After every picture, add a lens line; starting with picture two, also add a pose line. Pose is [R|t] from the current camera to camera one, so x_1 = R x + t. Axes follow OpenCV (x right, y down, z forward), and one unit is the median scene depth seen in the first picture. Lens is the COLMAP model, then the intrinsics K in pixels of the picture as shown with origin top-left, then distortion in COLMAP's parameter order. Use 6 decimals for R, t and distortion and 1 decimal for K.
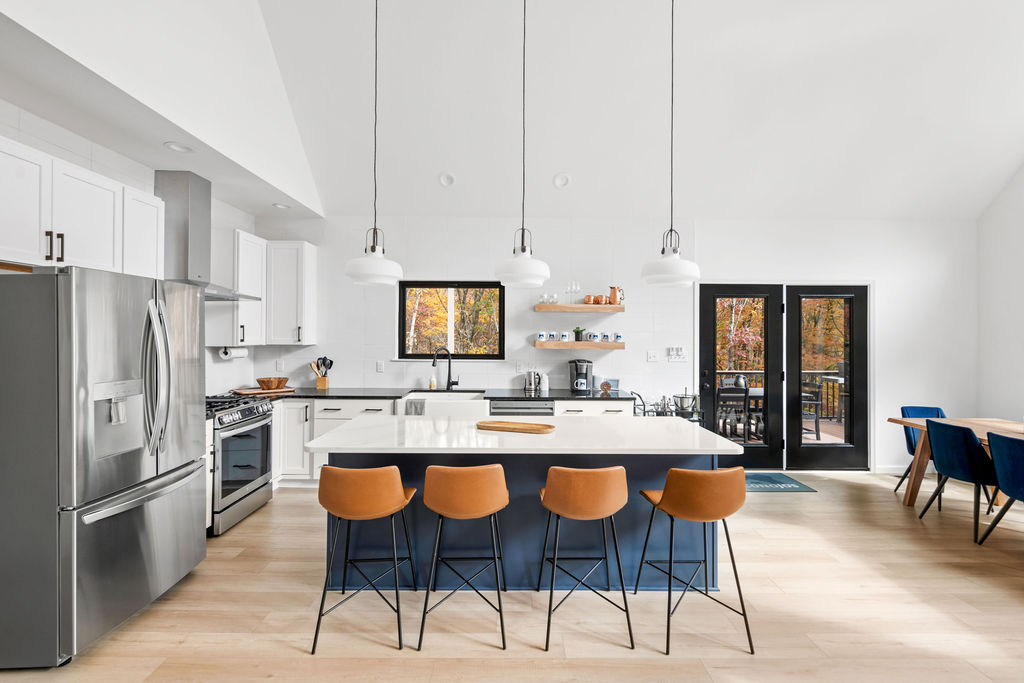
lens RADIAL K [[461.5, 0, 513.9], [0, 461.5, 331.2], [0, 0, 1]] dist [0.001748, -0.000084]
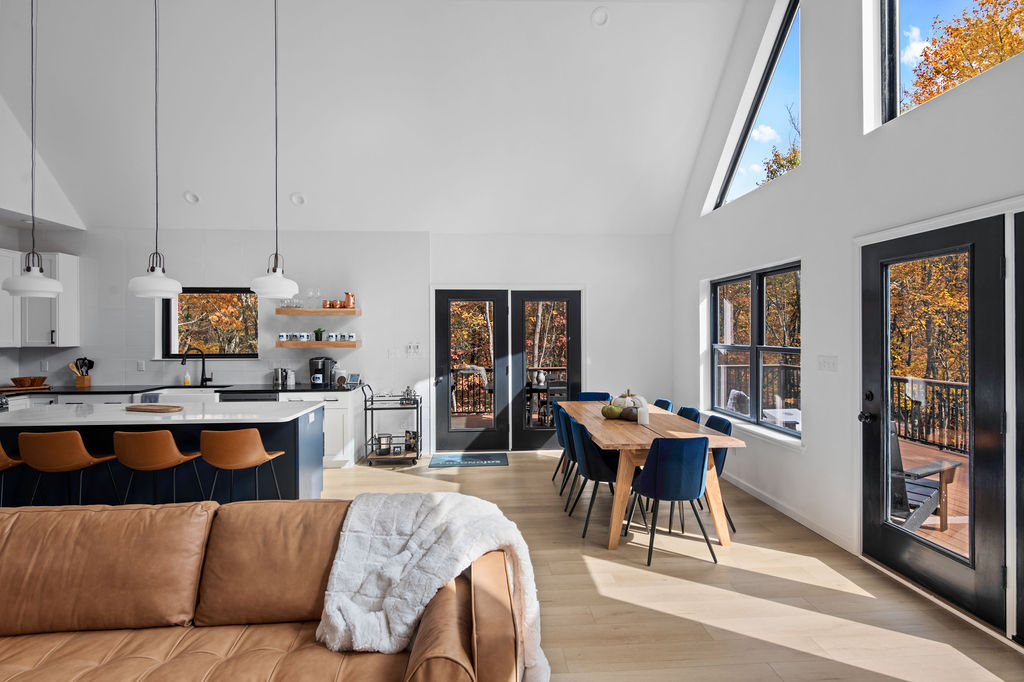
lens RADIAL K [[504.7, 0, 513.7], [0, 504.7, 334.5], [0, 0, 1]] dist [0.004750, -0.001554]
pose [[0.997932, -0.009492, 0.063579, 0.548491], [0.009004, 0.999928, 0.007963, 0.000722], [-0.063650, -0.007374, 0.997945, -0.274029]]
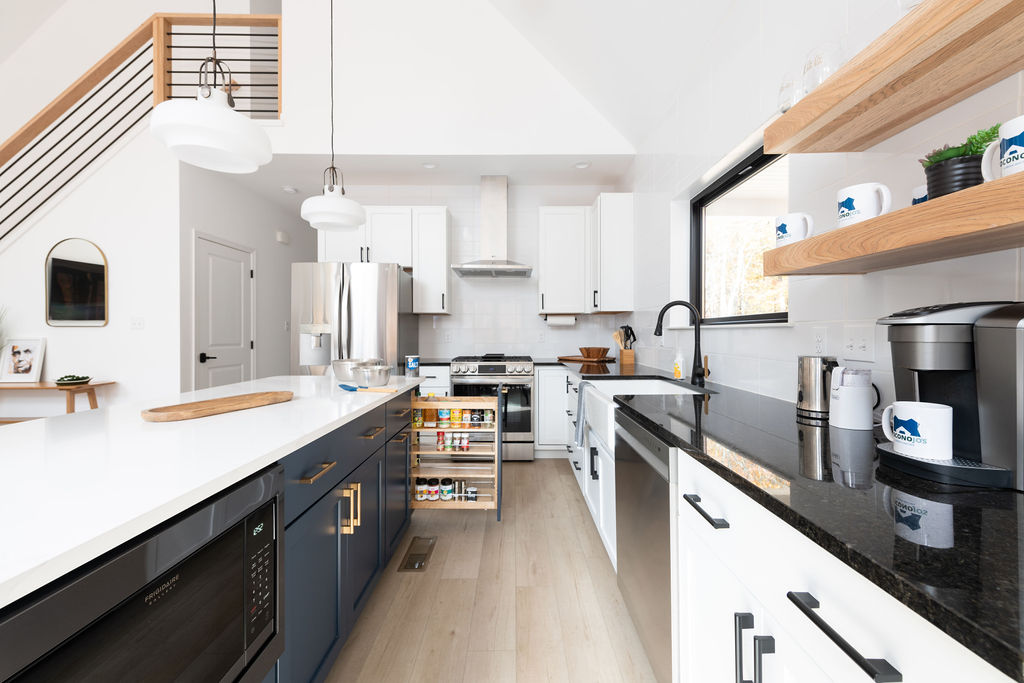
lens RADIAL K [[403.4, 0, 511.8], [0, 403.4, 338.8], [0, 0, 1]] dist [0.030425, -0.000005]
pose [[-0.014988, 0.007273, -0.999861, 0.319727], [0.009495, 0.999929, 0.007131, 0.074828], [0.999843, -0.009387, -0.015056, 0.829492]]
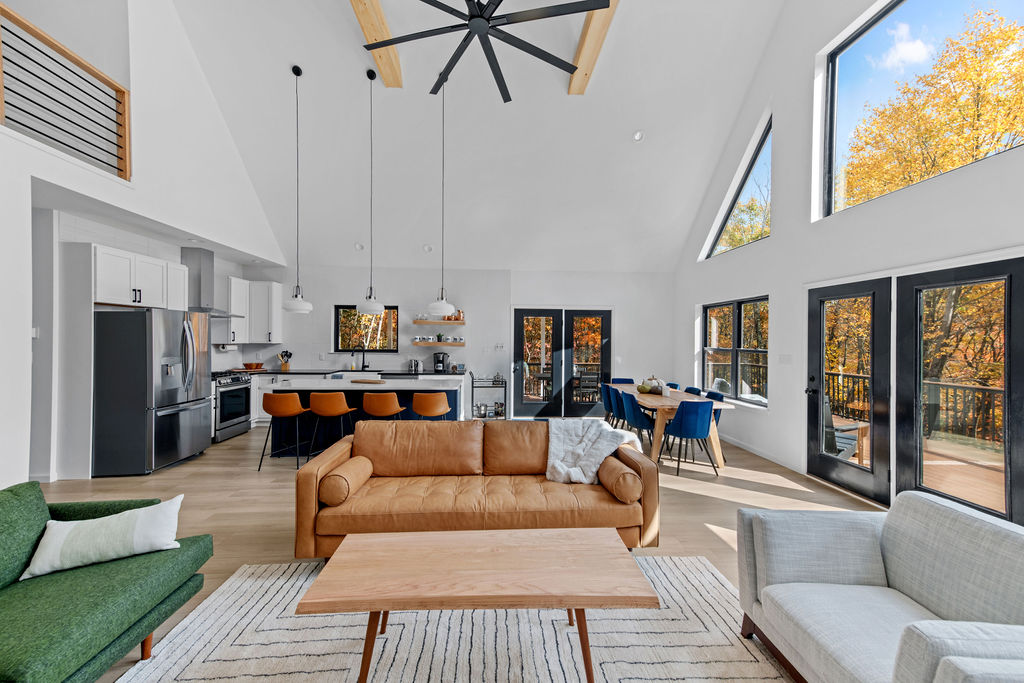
lens RADIAL K [[403.4, 0, 511.8], [0, 403.4, 338.8], [0, 0, 1]] dist [0.030425, -0.000005]
pose [[0.998941, 0.003210, 0.045904, 0.345516], [-0.003580, 0.999962, 0.007977, -0.002015], [-0.045877, -0.008133, 0.998914, -0.522747]]
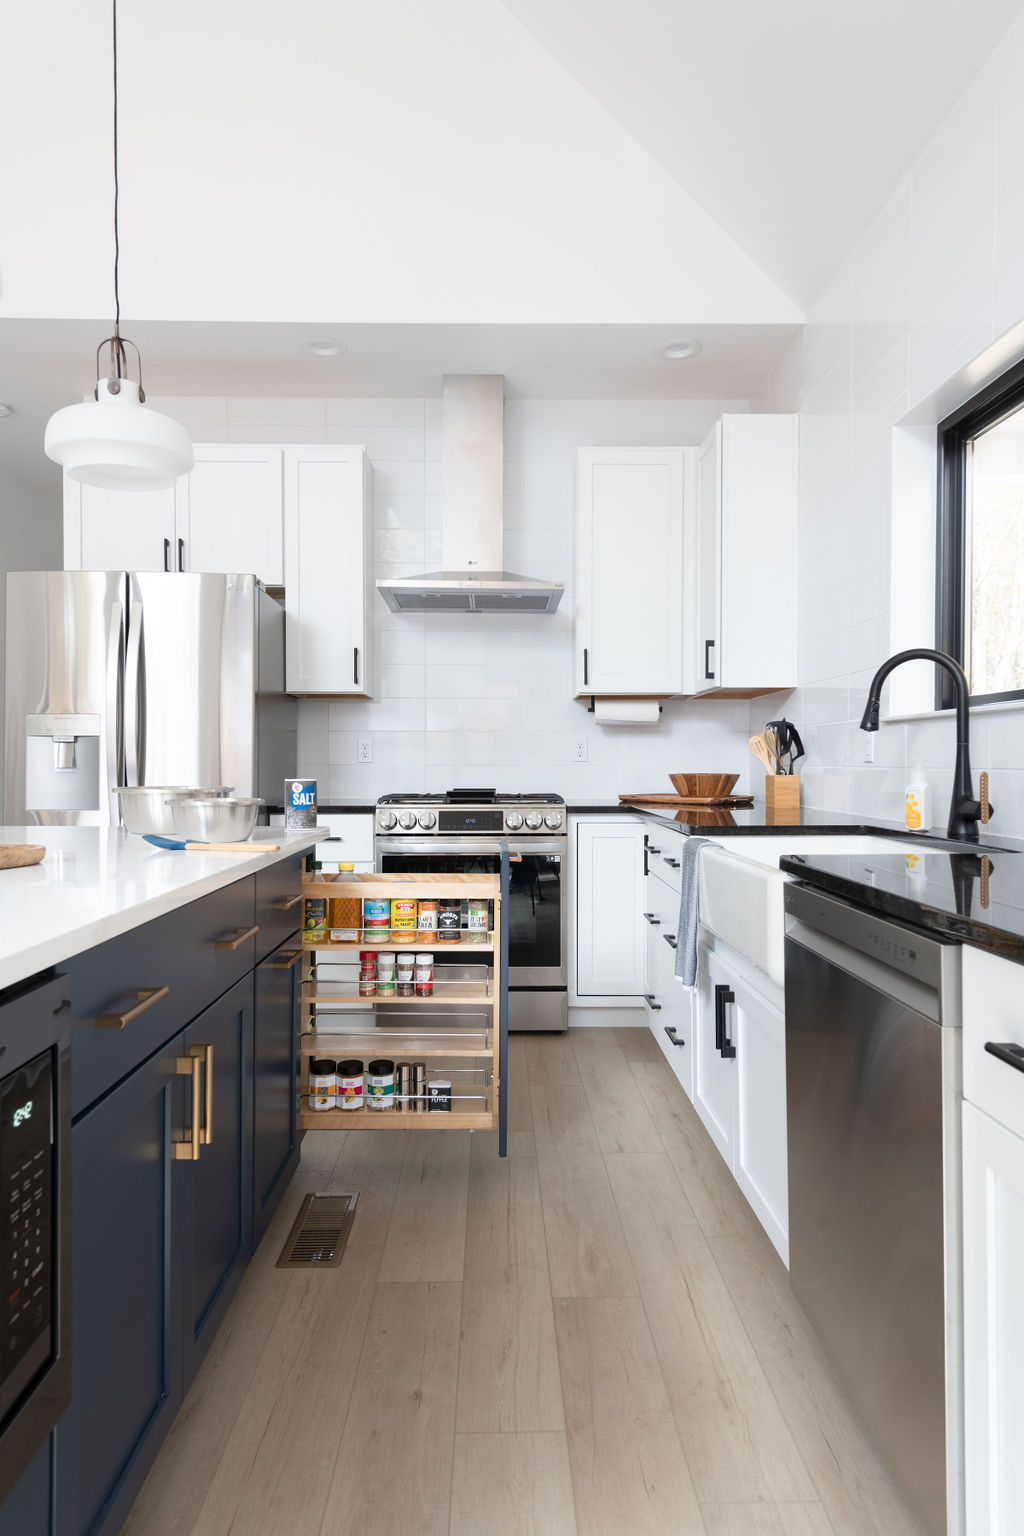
lens RADIAL K [[933.4, 0, 499.0], [0, 933.4, 776.6], [0, 0, 1]] dist [0.037374, -0.001301]
pose [[-0.003251, 0.009547, -0.999949, 0.322205], [0.007921, 0.999923, 0.009521, 0.094142], [0.999963, -0.007889, -0.003326, 0.805678]]
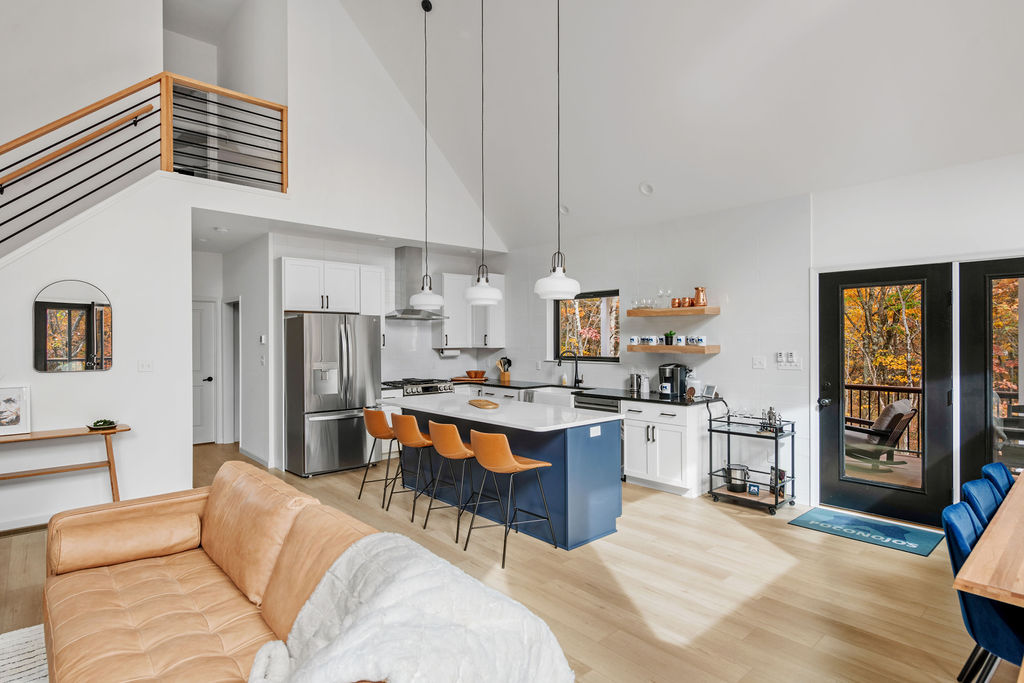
lens RADIAL K [[531.3, 0, 513.8], [0, 531.3, 343.2], [0, 0, 1]] dist [-0.000478, 0.001102]
pose [[0.664398, -0.003366, -0.747371, 0.786203], [0.013670, 0.999877, 0.007650, 0.004288], [0.747254, -0.015299, 0.664362, -0.011702]]
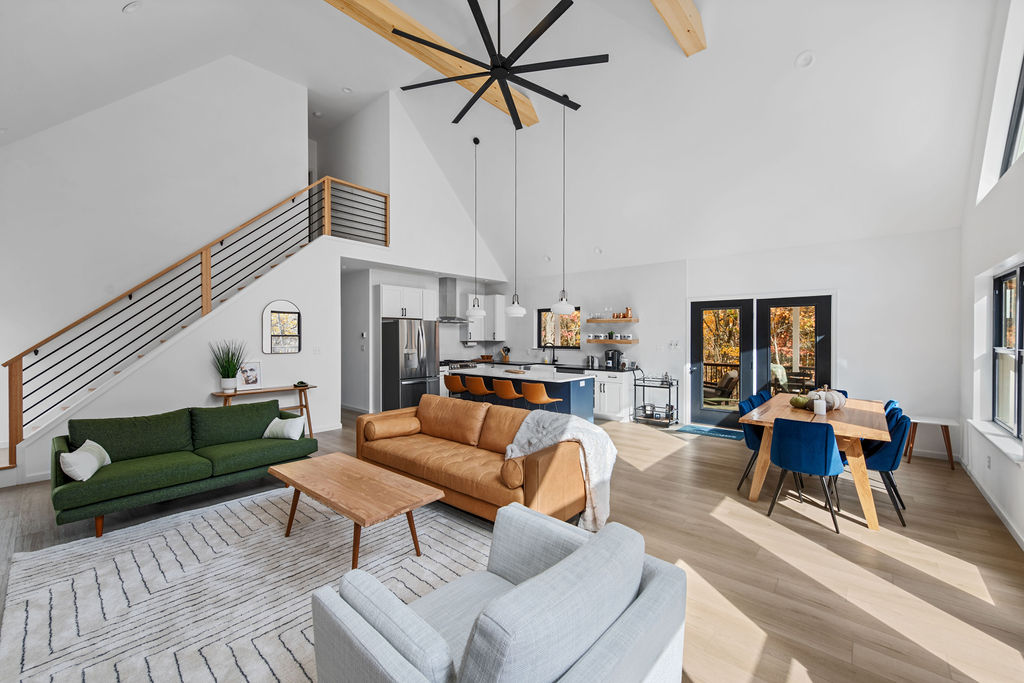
lens RADIAL K [[406.4, 0, 512.0], [0, 406.4, 341.5], [0, 0, 1]] dist [-0.000544, -0.000086]
pose [[0.747960, 0.003534, -0.663734, 0.905829], [0.009754, 0.999819, 0.016315, 0.001208], [0.663672, -0.018676, 0.747790, -0.425171]]
